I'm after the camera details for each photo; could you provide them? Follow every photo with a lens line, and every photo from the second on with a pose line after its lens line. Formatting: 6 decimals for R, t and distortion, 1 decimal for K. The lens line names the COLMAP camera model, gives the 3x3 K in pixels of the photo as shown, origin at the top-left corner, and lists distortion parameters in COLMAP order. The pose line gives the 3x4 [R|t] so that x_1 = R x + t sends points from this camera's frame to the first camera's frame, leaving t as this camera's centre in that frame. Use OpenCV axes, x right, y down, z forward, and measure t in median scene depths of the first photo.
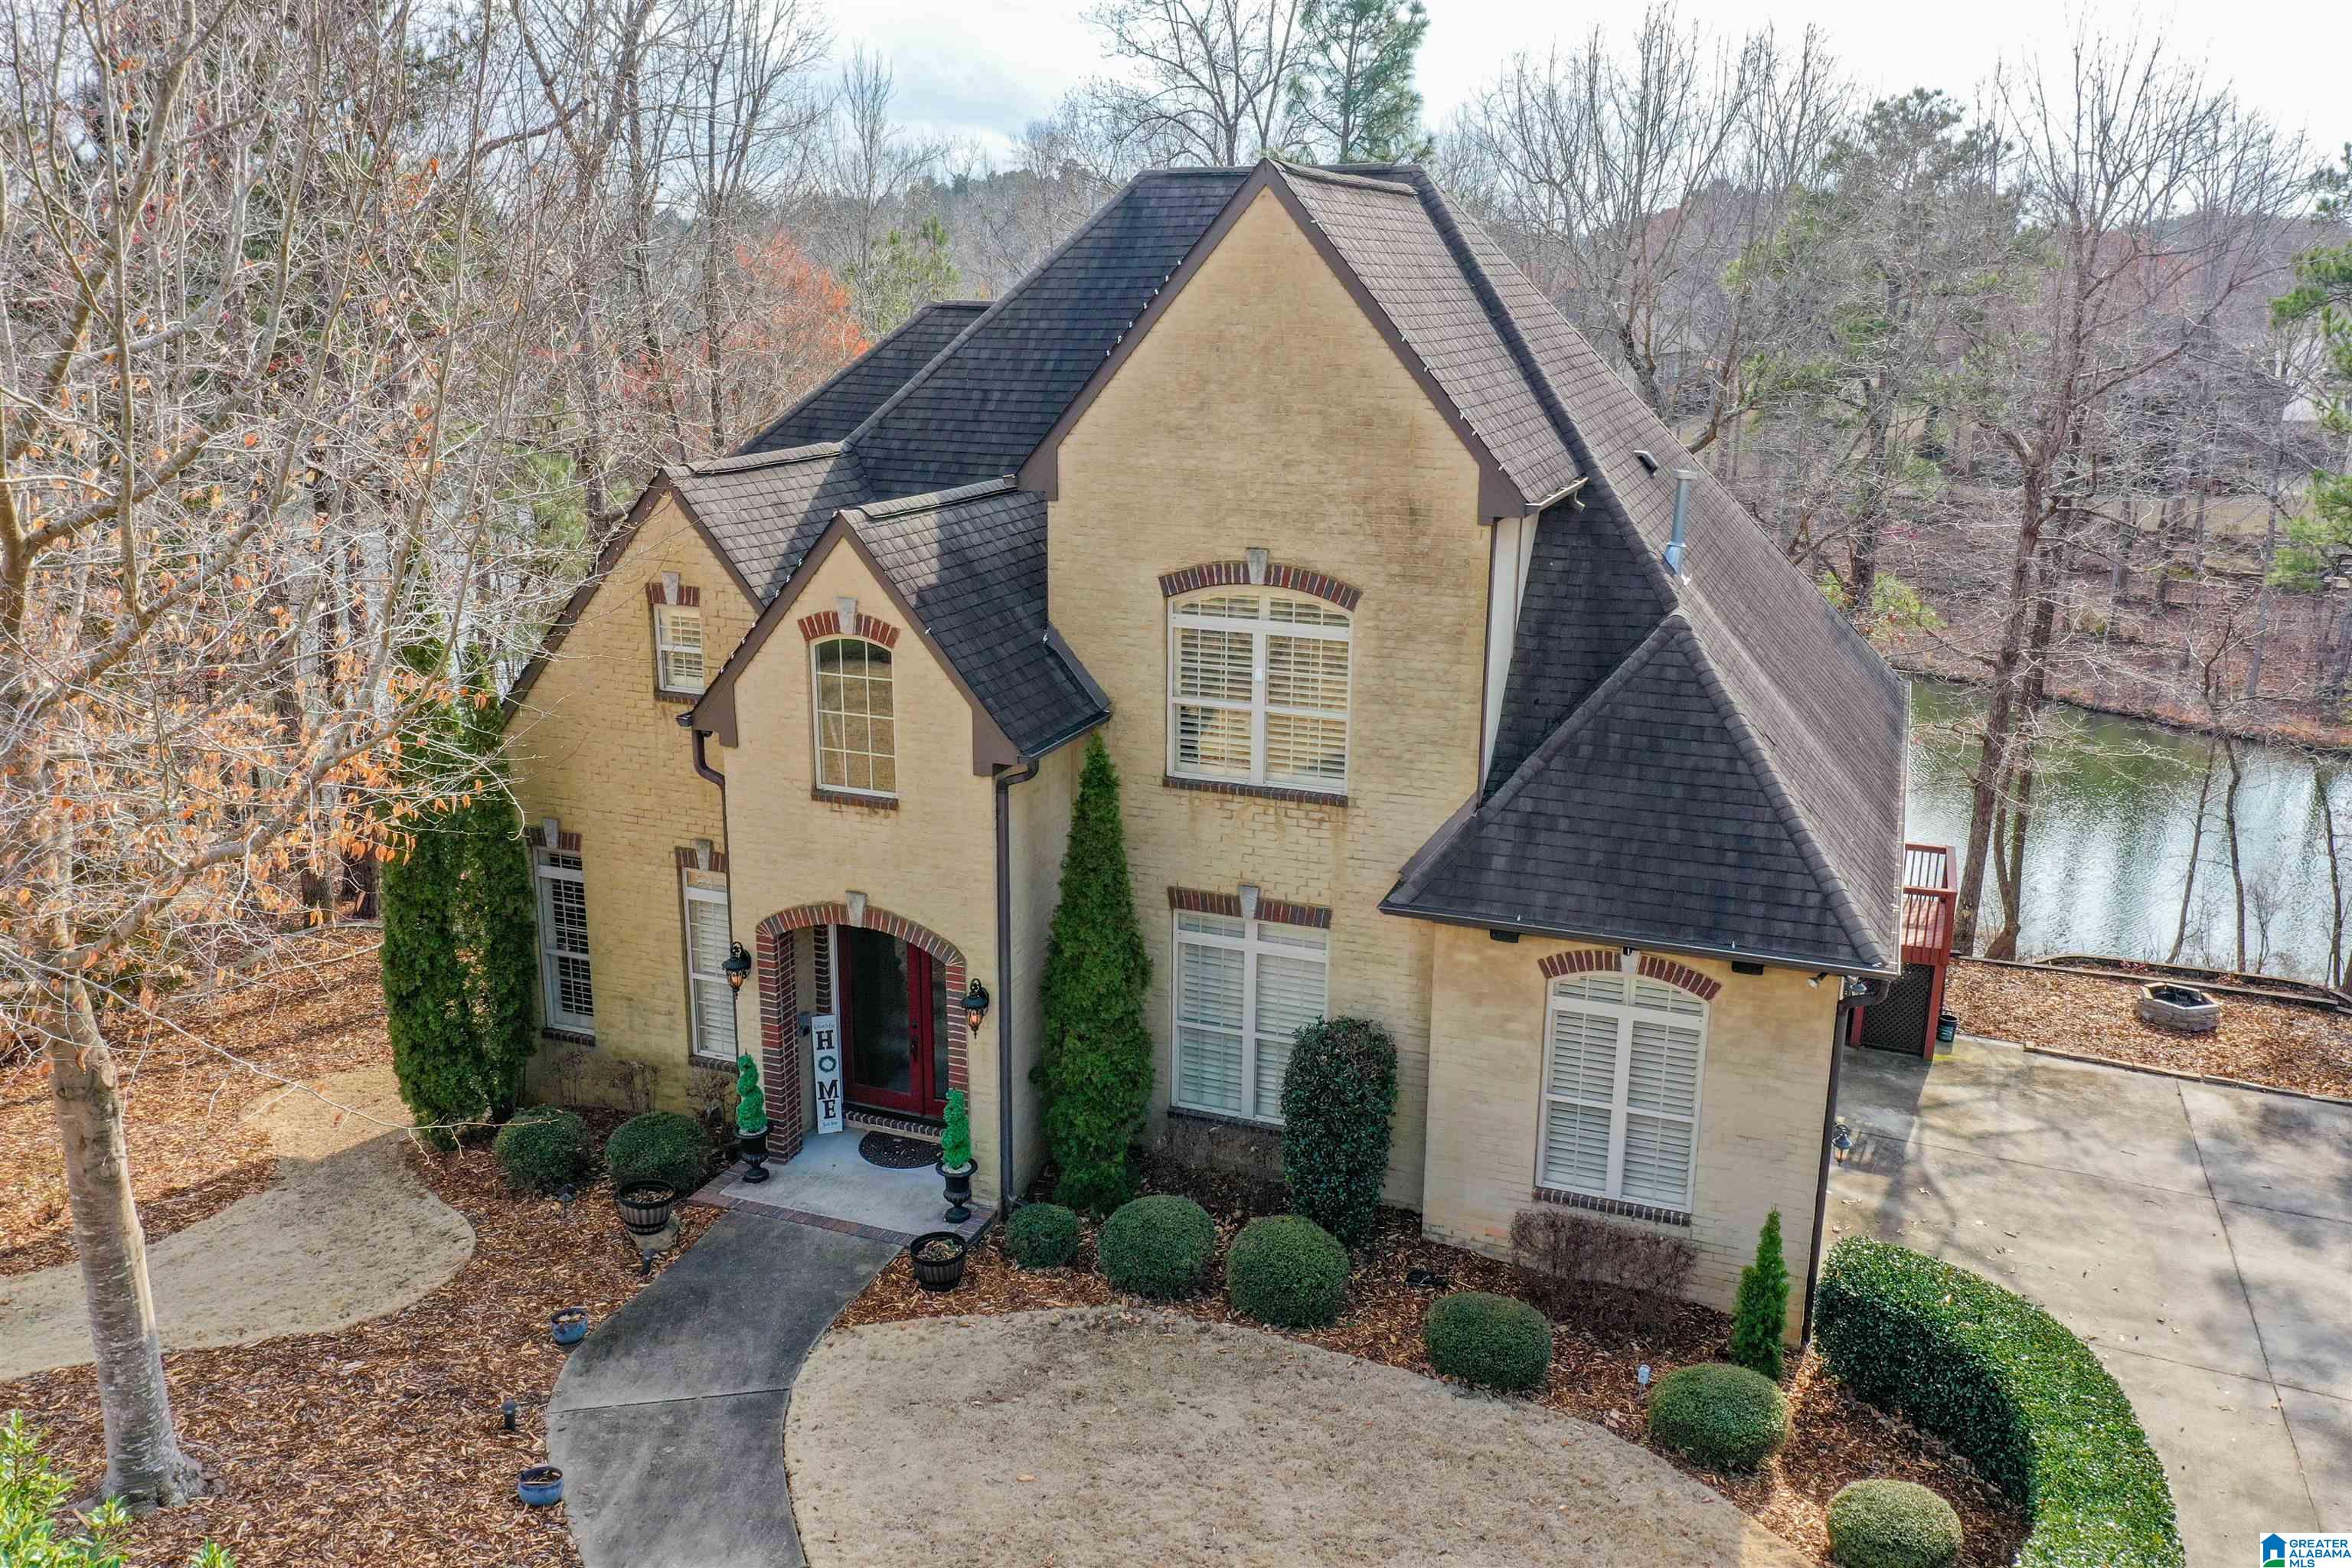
lens RADIAL K [[1863.4, 0, 1176.0], [0, 1863.4, 784.0], [0, 0, 1]] dist [0.019224, -0.002709]
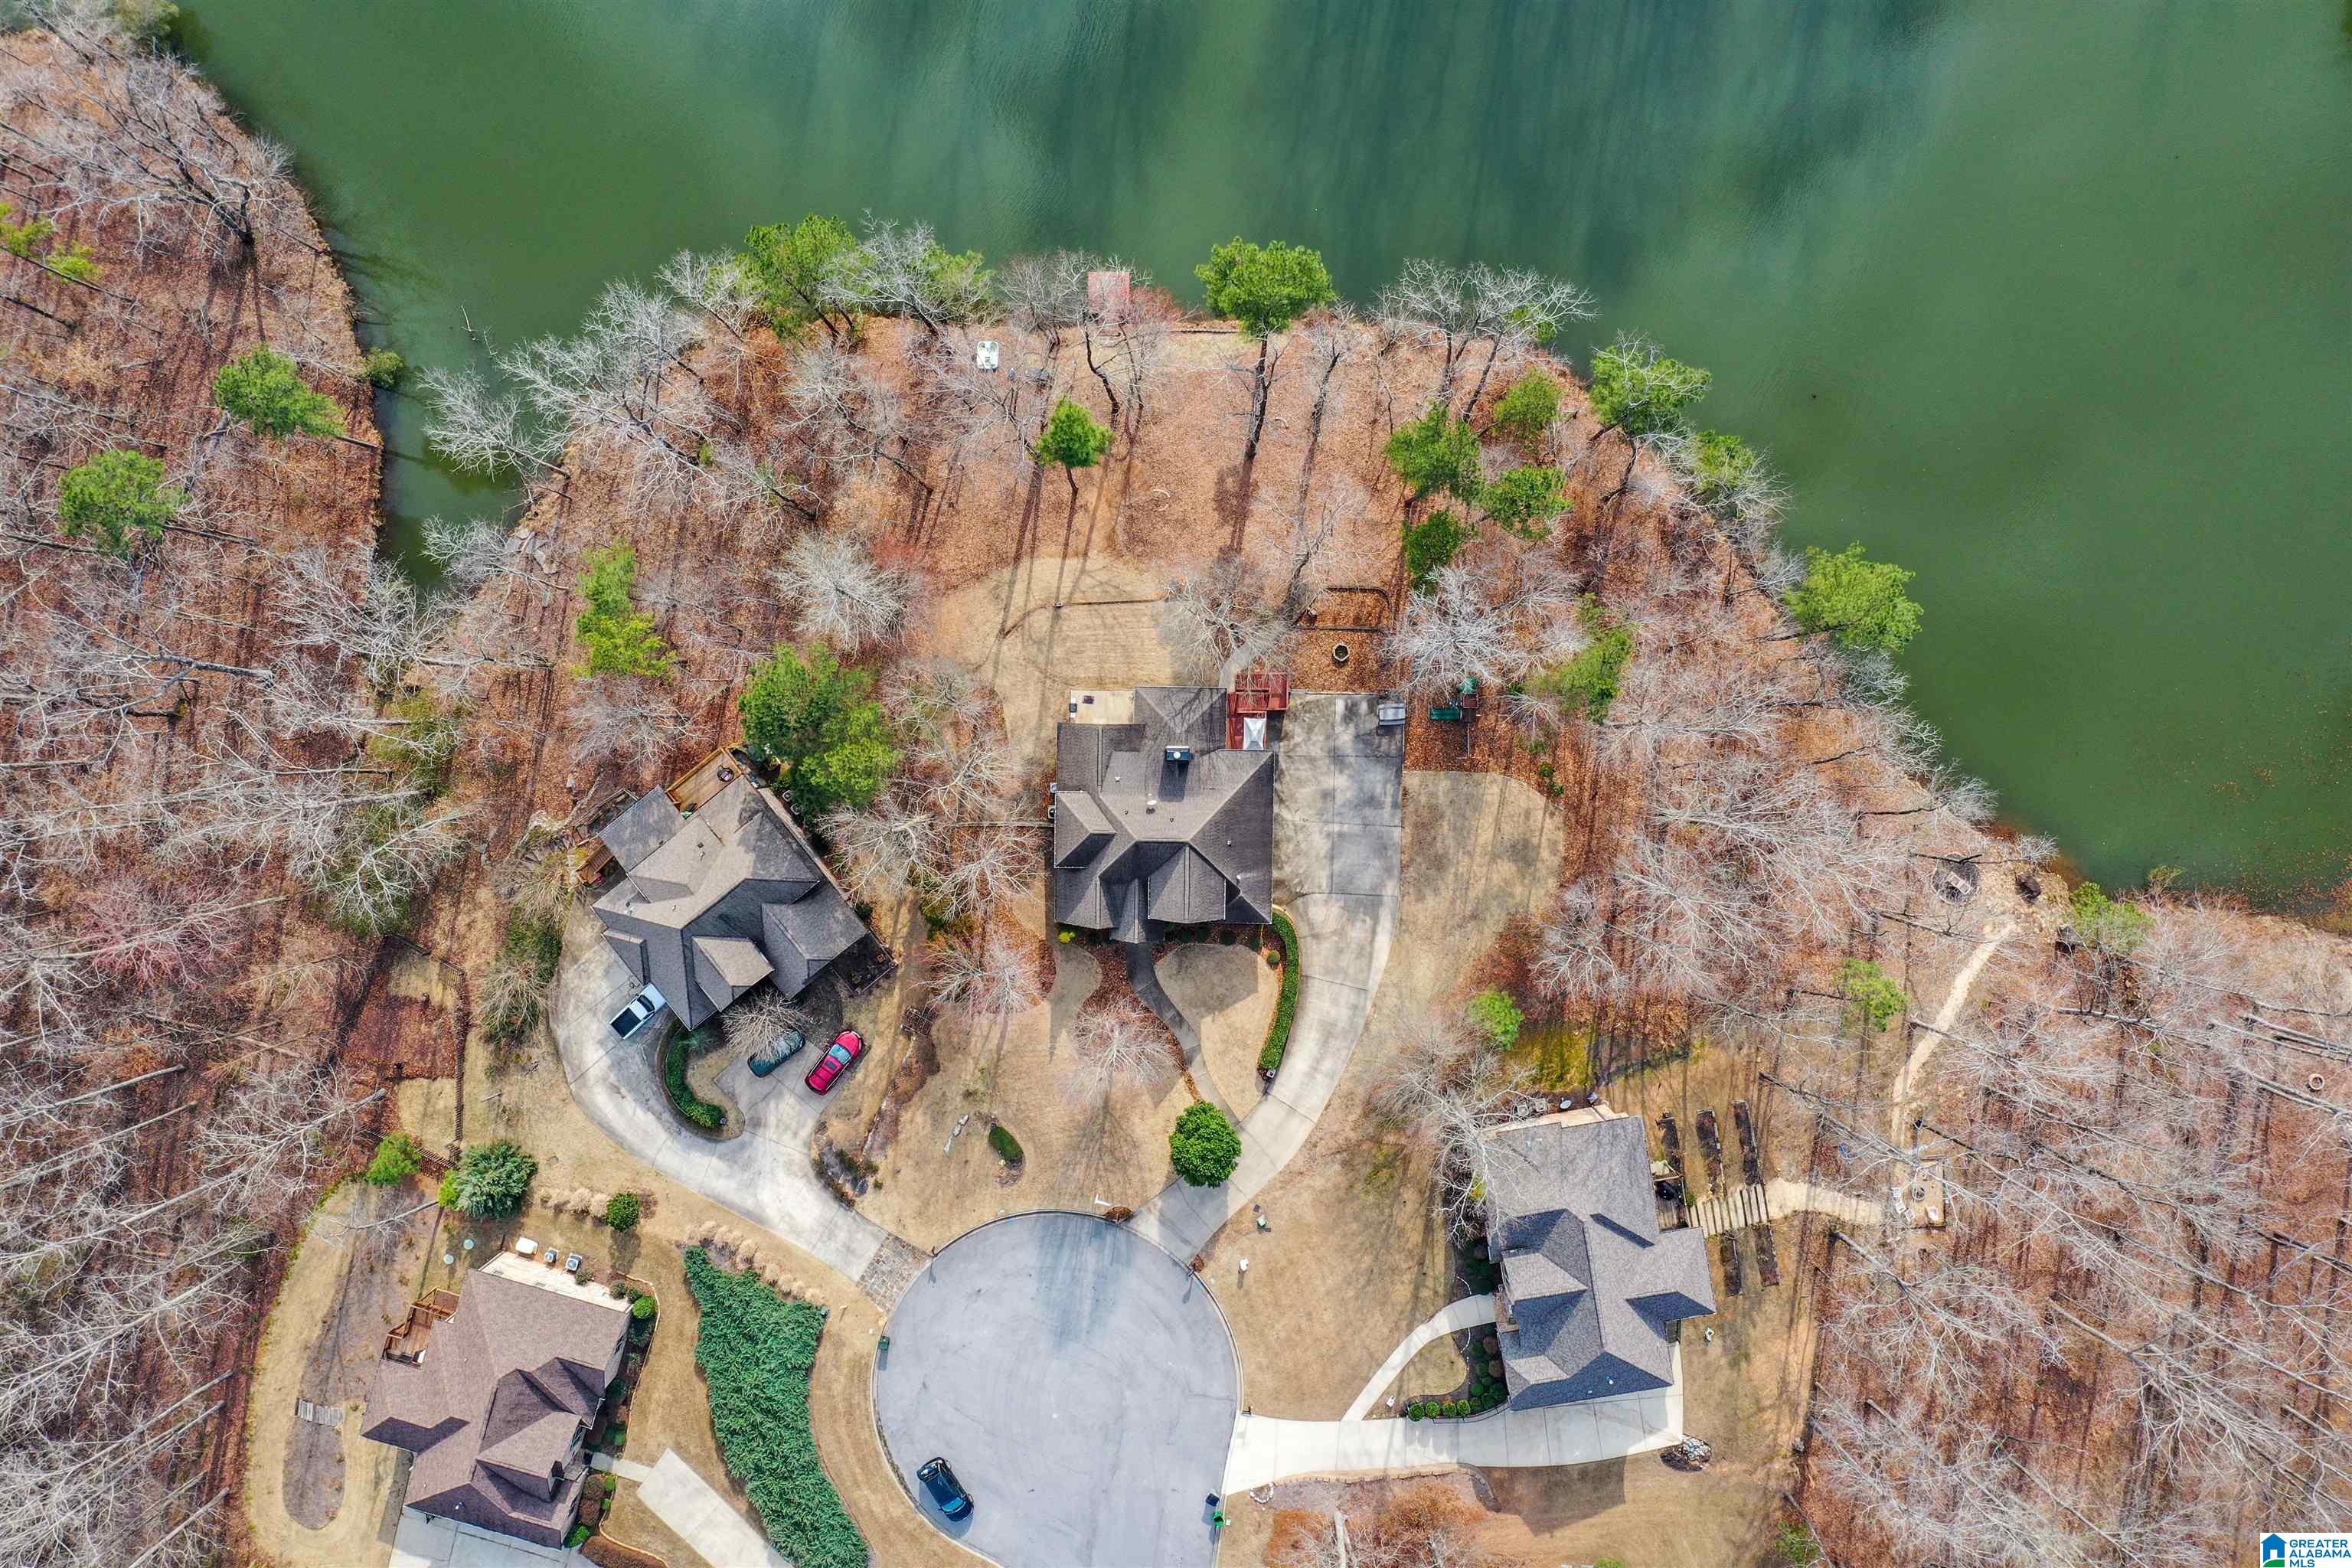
lens RADIAL K [[1841.4, 0, 1176.0], [0, 1841.4, 784.0], [0, 0, 1]] dist [0.001803, -0.004038]
pose [[0.937669, -0.345853, -0.034105, 0.419400], [0.113750, 0.212698, 0.970474, -7.060424], [-0.328387, -0.913863, 0.238781, -0.229967]]
